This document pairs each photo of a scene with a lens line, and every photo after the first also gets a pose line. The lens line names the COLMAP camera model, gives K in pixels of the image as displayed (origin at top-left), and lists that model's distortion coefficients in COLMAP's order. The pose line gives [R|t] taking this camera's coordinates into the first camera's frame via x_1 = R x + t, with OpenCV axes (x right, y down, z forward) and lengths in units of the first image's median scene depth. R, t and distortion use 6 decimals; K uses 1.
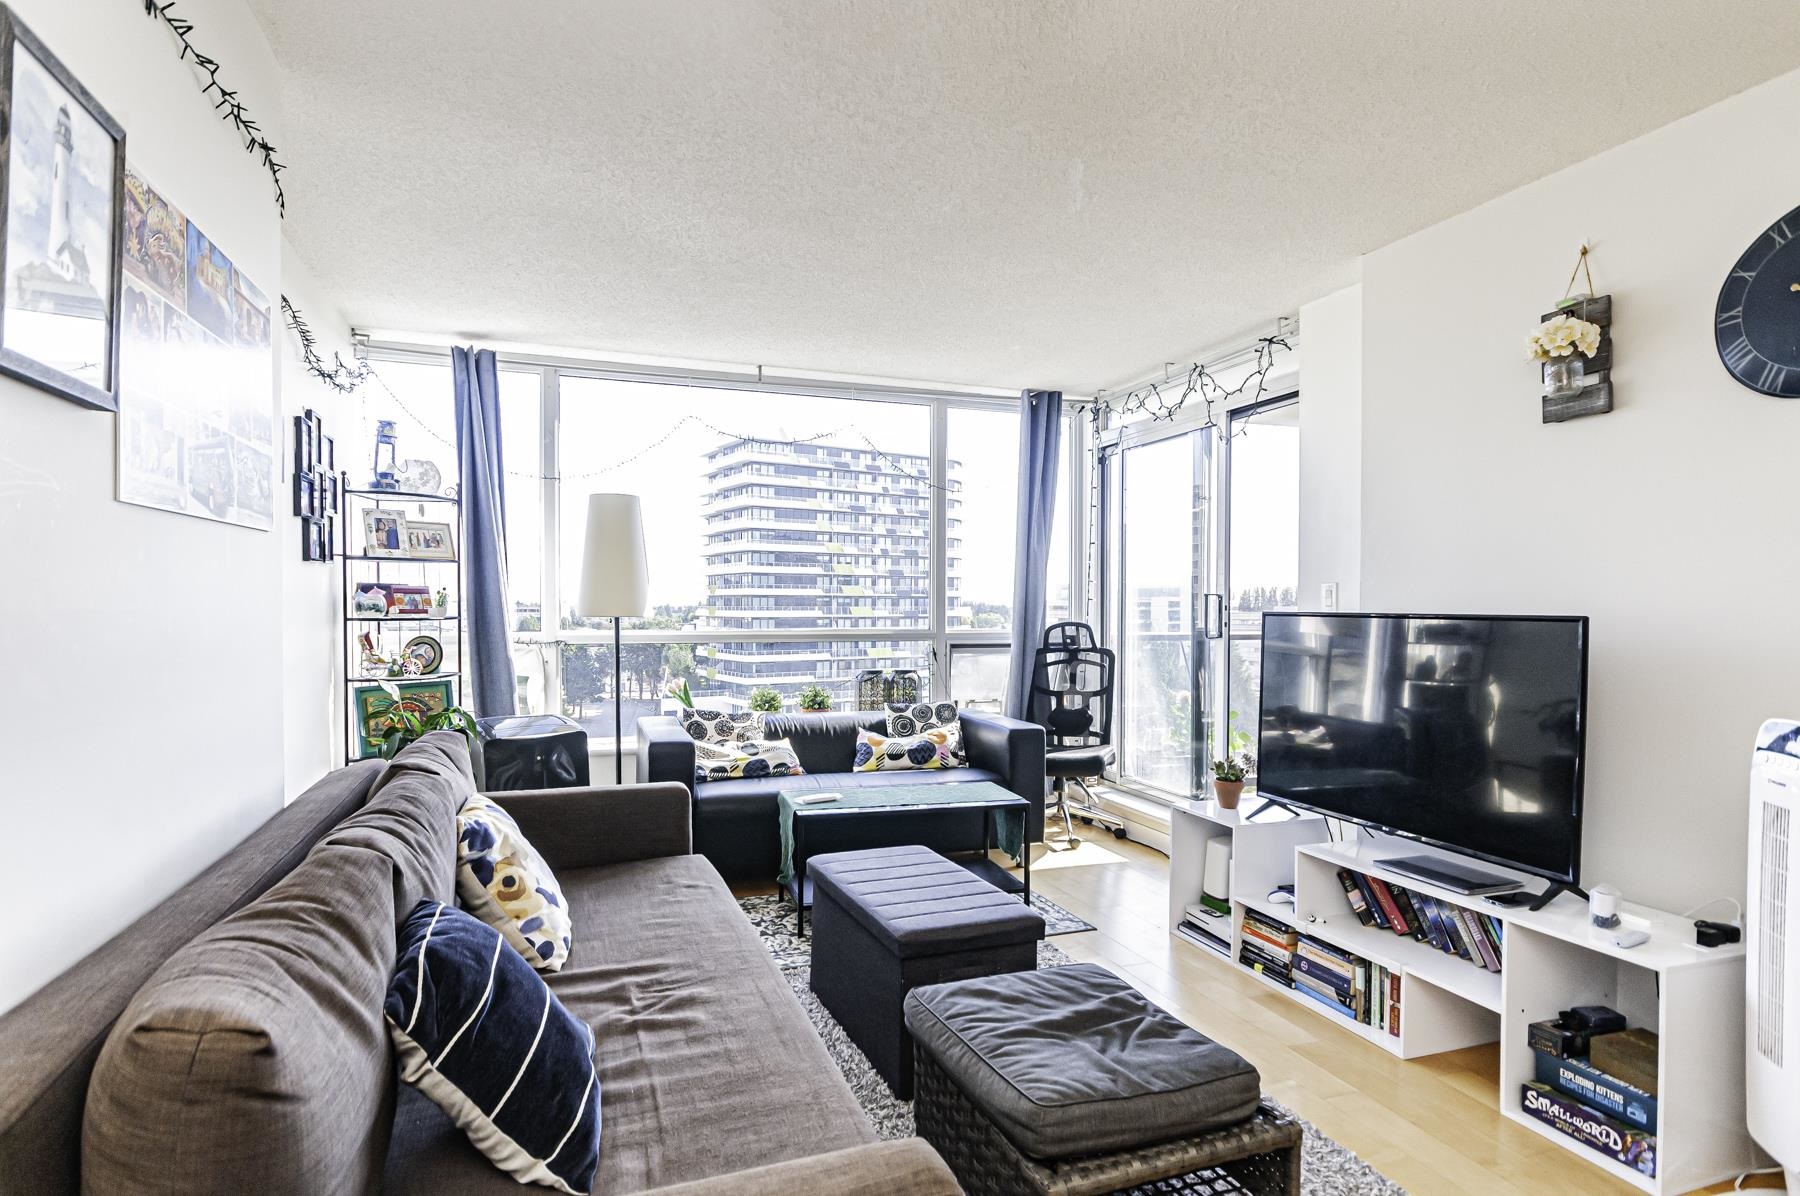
lens RADIAL K [[946.6, 0, 899.5], [0, 946.6, 619.6], [0, 0, 1]] dist [0.000081, -0.000418]
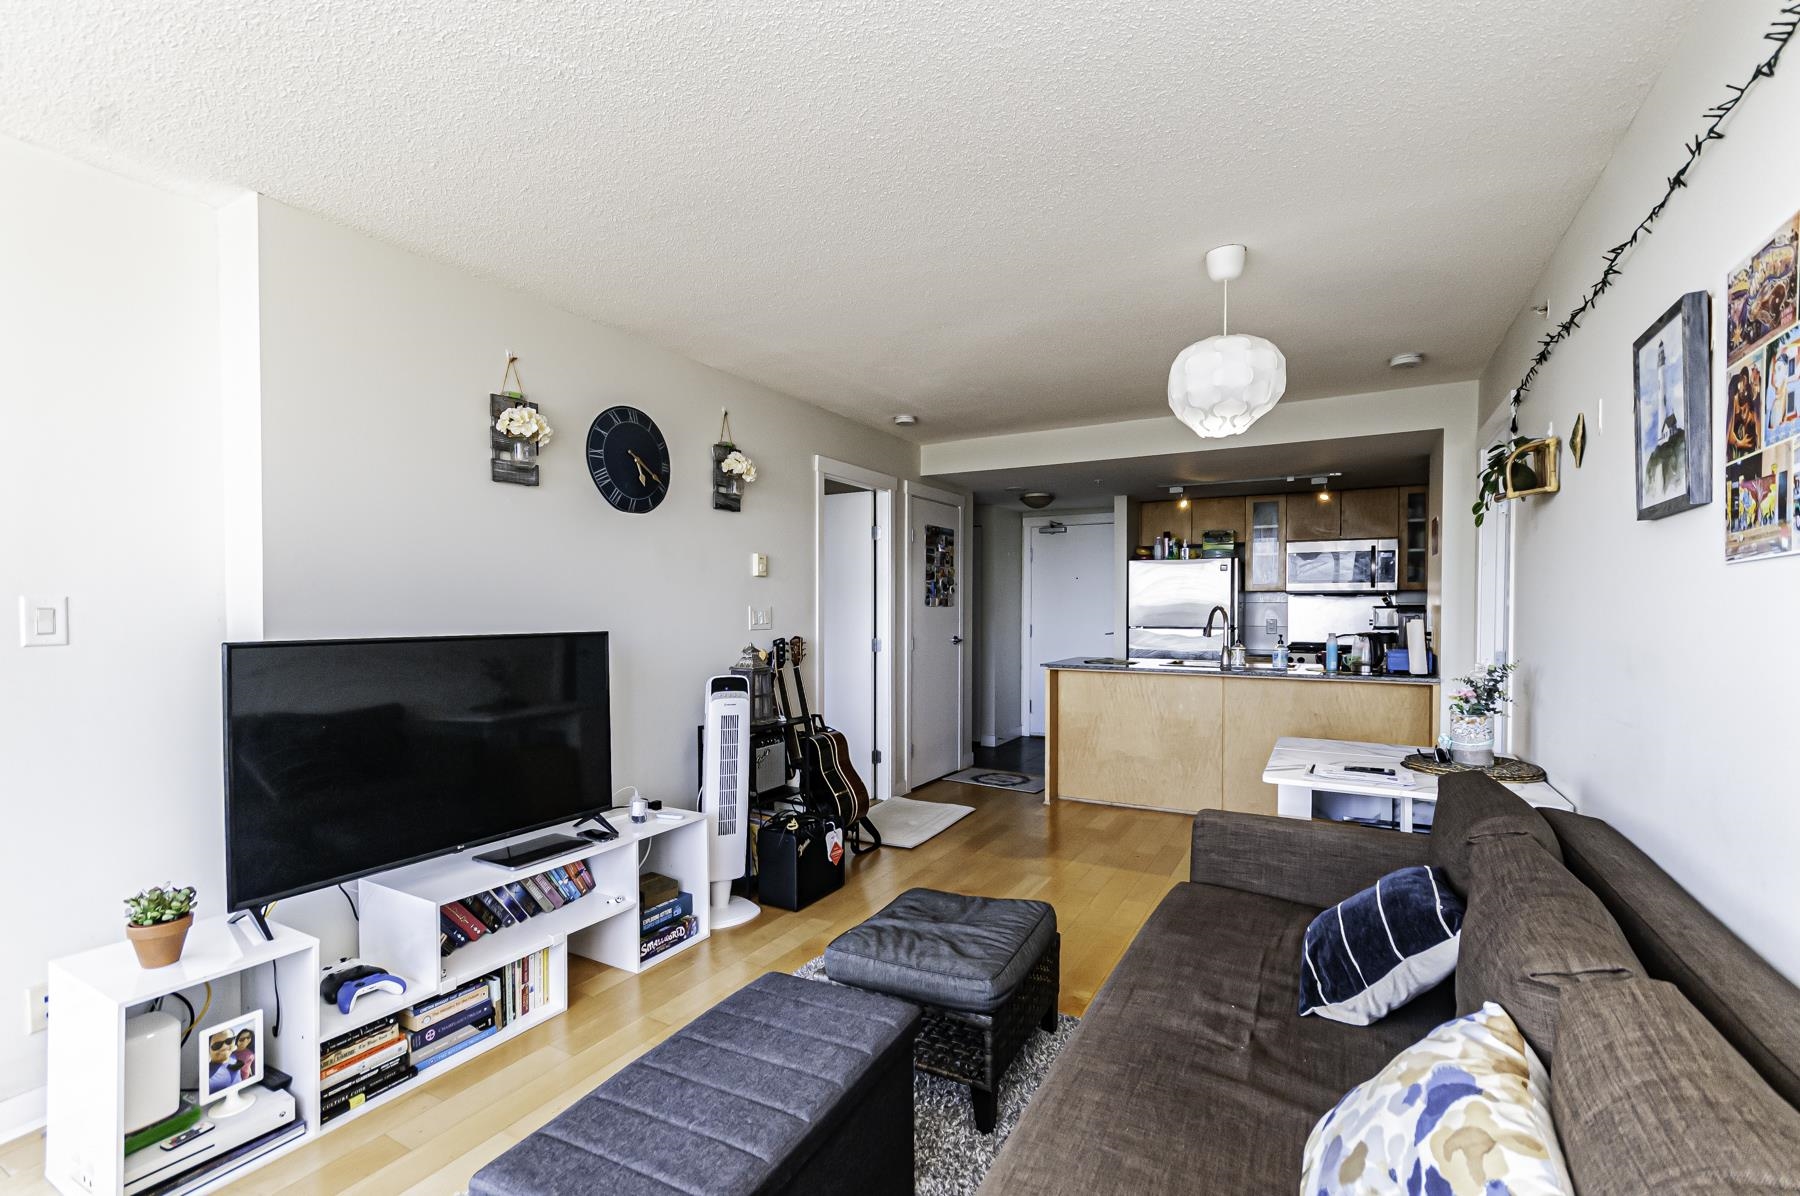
lens RADIAL K [[783.8, 0, 902.3], [0, 783.8, 619.0], [0, 0, 1]] dist [-0.001038, 0.004457]
pose [[-0.651398, -0.016380, 0.758559, -0.261290], [0.009430, 0.999515, 0.029681, -0.027484], [-0.758677, 0.026488, -0.650928, 0.711937]]
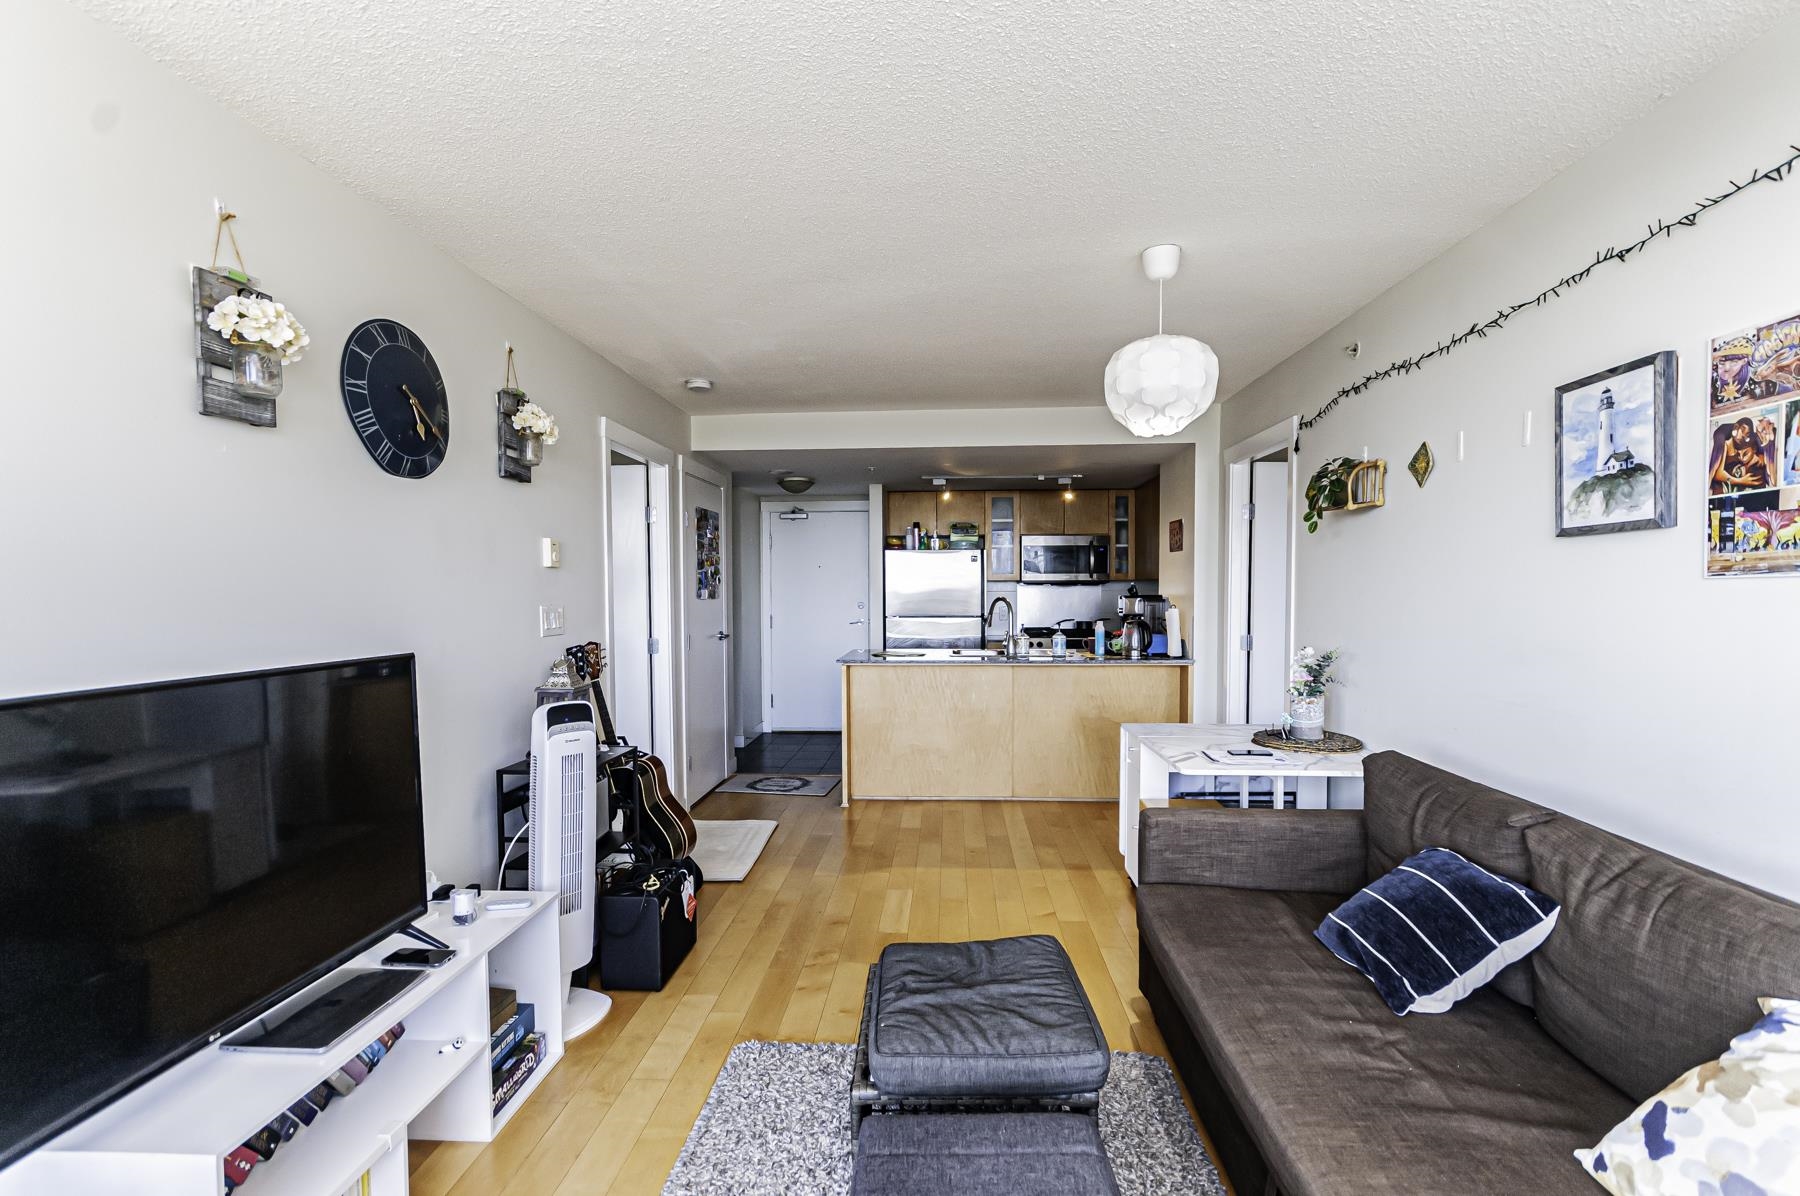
lens RADIAL K [[783.8, 0, 902.3], [0, 783.8, 619.0], [0, 0, 1]] dist [-0.001038, 0.004457]
pose [[-0.916319, -0.014454, 0.400189, -0.049253], [0.008265, 0.998453, 0.054986, -0.040483], [-0.400365, 0.053692, -0.914782, 0.762529]]
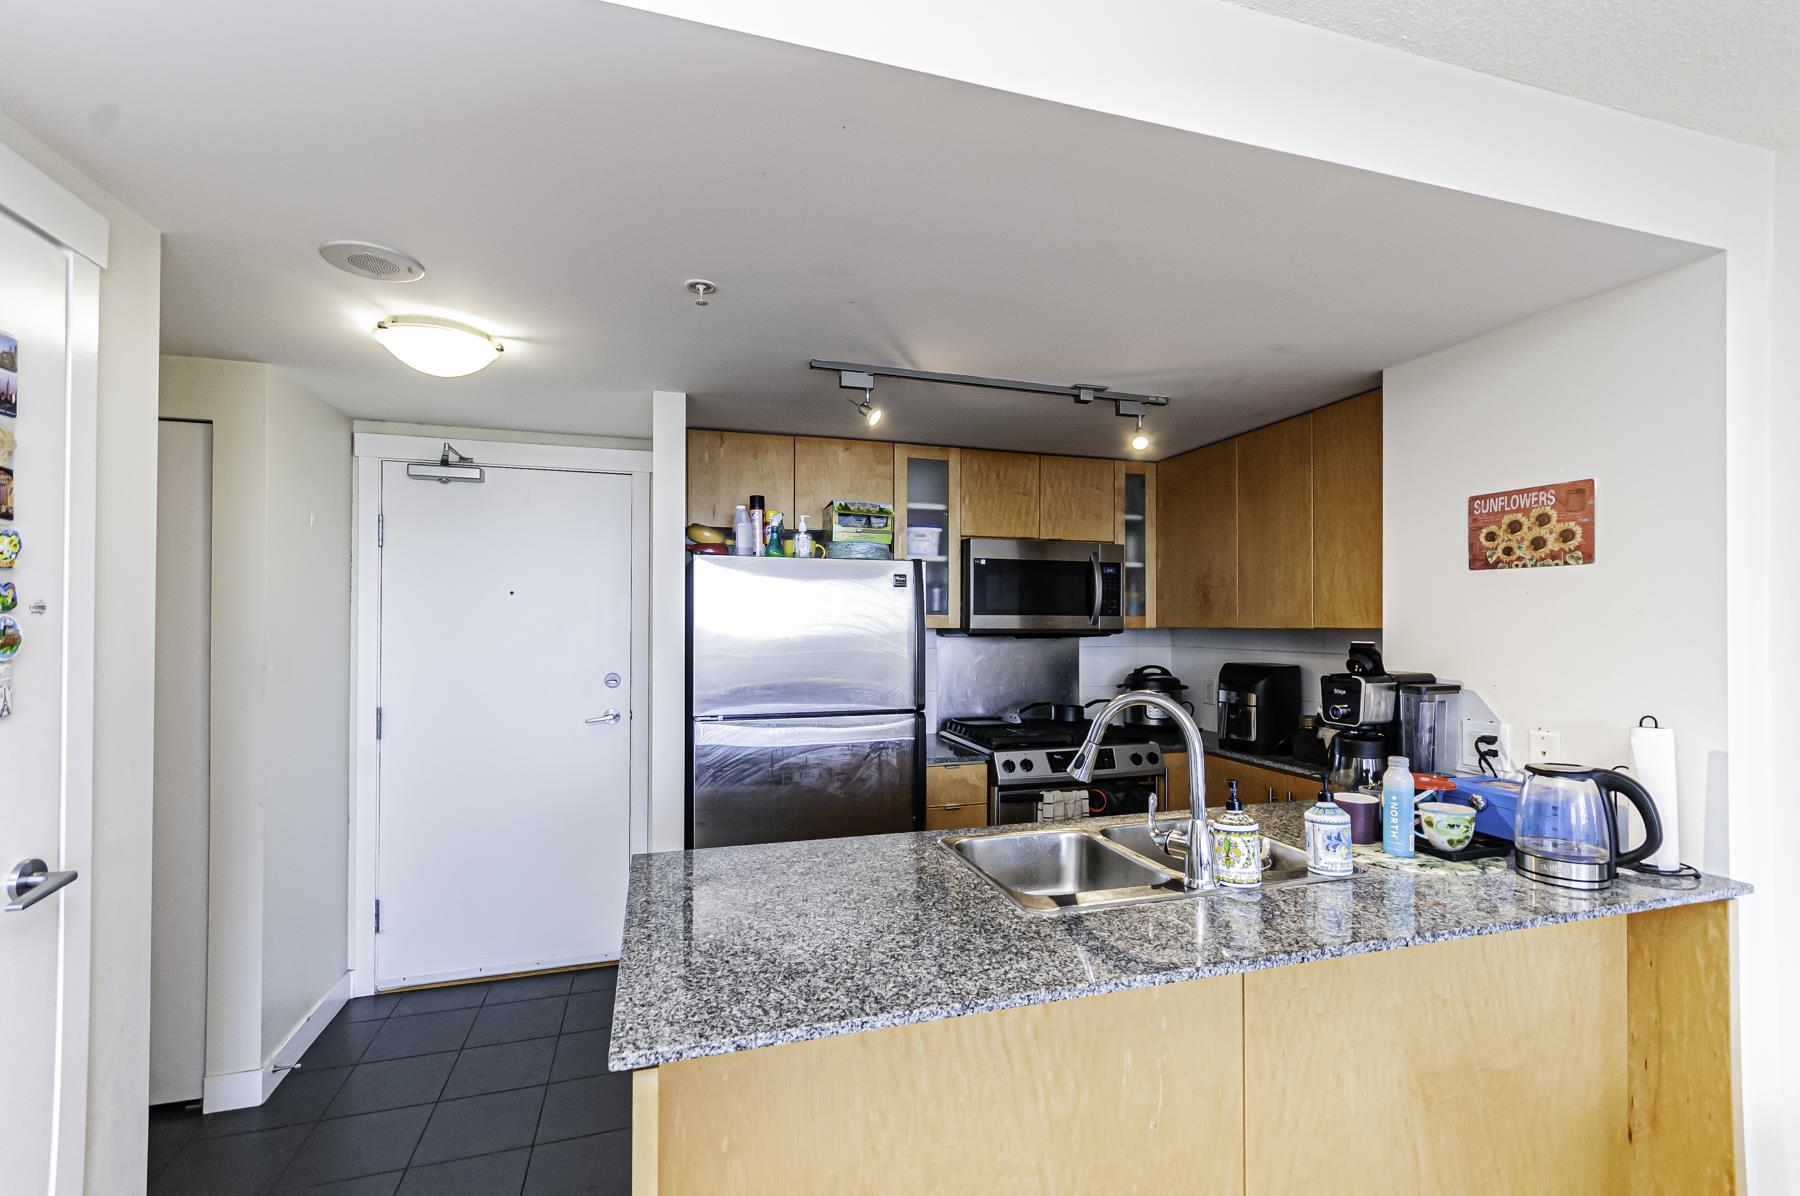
lens RADIAL K [[783.8, 0, 902.3], [0, 783.8, 619.0], [0, 0, 1]] dist [-0.001038, 0.004457]
pose [[-0.998847, -0.003575, 0.047879, 0.362020], [-0.003213, 0.999966, 0.007636, -0.044038], [-0.047905, 0.007473, -0.998824, 0.048593]]
